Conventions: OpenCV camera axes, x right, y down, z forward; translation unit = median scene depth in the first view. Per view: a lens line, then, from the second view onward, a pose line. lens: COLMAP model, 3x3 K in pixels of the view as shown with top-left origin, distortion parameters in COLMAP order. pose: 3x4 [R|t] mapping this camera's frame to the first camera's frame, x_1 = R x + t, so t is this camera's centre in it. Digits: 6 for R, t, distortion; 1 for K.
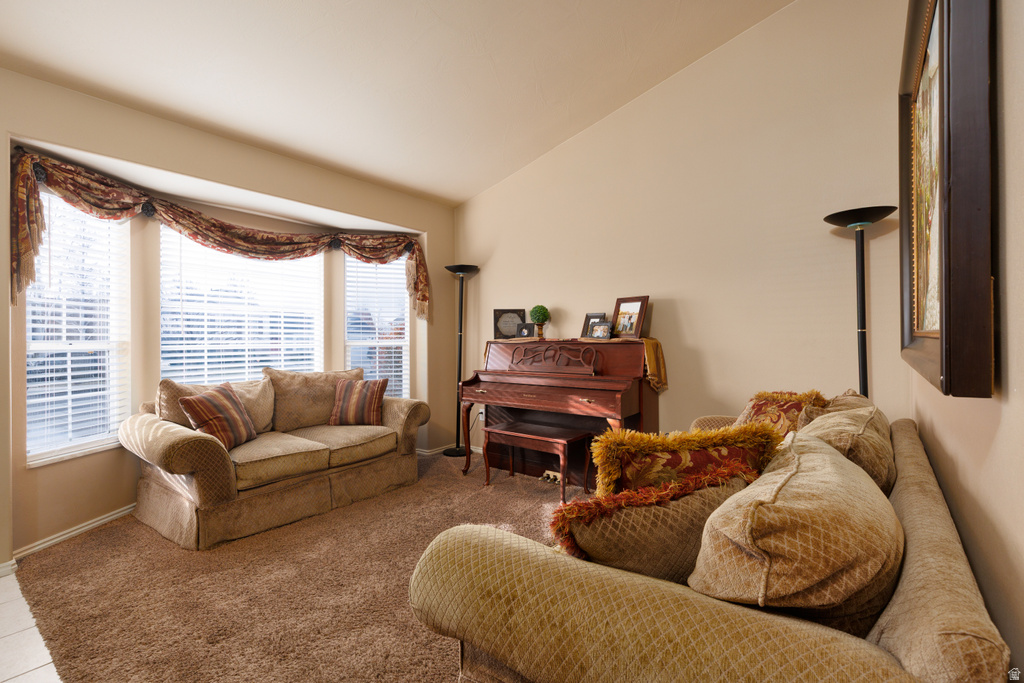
lens RADIAL K [[459.6, 0, 516.9], [0, 459.6, 338.9], [0, 0, 1]] dist [0.000278, 0.000380]
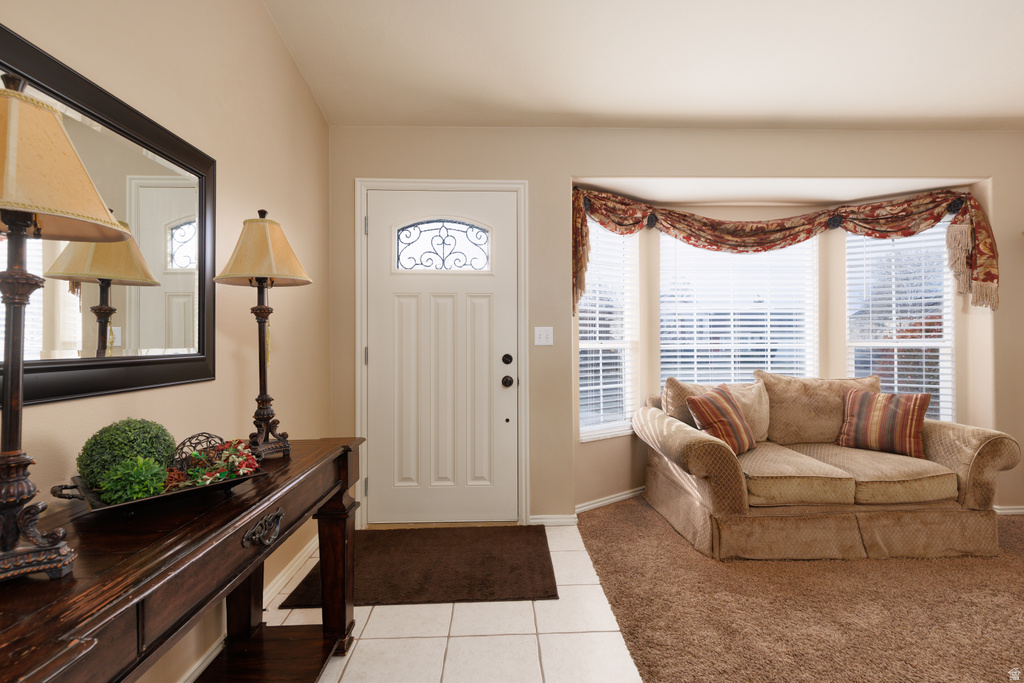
lens RADIAL K [[459.6, 0, 510.9], [0, 459.6, 339.3], [0, 0, 1]] dist [0.000278, 0.000380]
pose [[0.627307, 0.000059, -0.778772, -0.158475], [0.003399, 0.999990, 0.002813, -0.003091], [0.778764, -0.004412, 0.627301, 0.051852]]
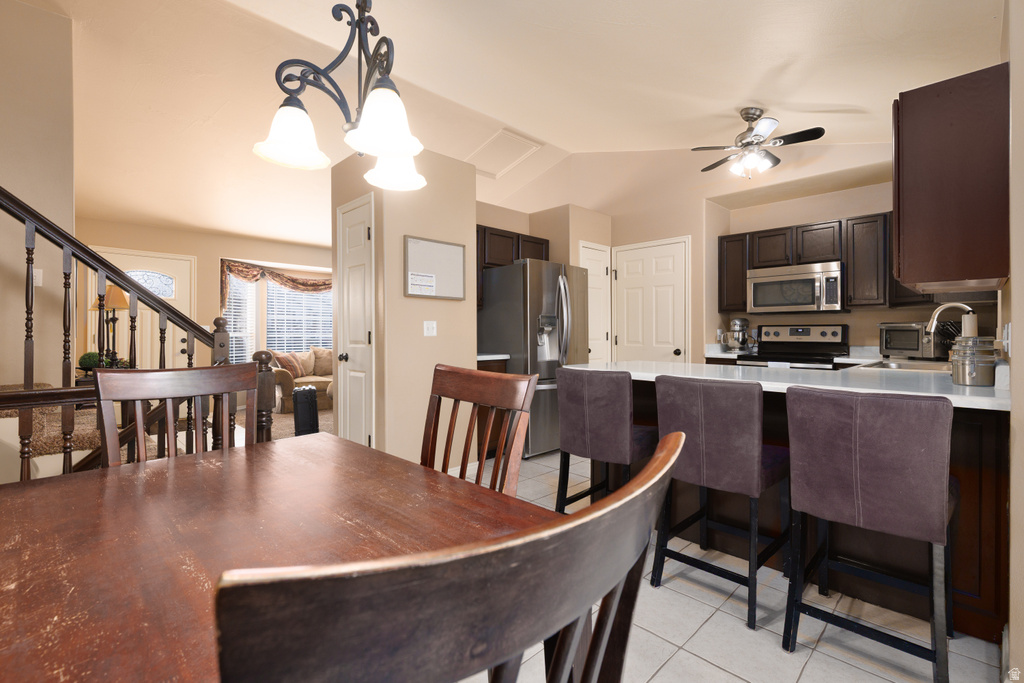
lens RADIAL K [[459.6, 0, 505.6], [0, 459.6, 331.0], [0, 0, 1]] dist [0.000278, 0.000380]
pose [[0.988399, 0.009471, -0.151584, 0.725108], [-0.009648, 0.999953, -0.000435, -0.013391], [0.151573, 0.001893, 0.988444, -1.051528]]
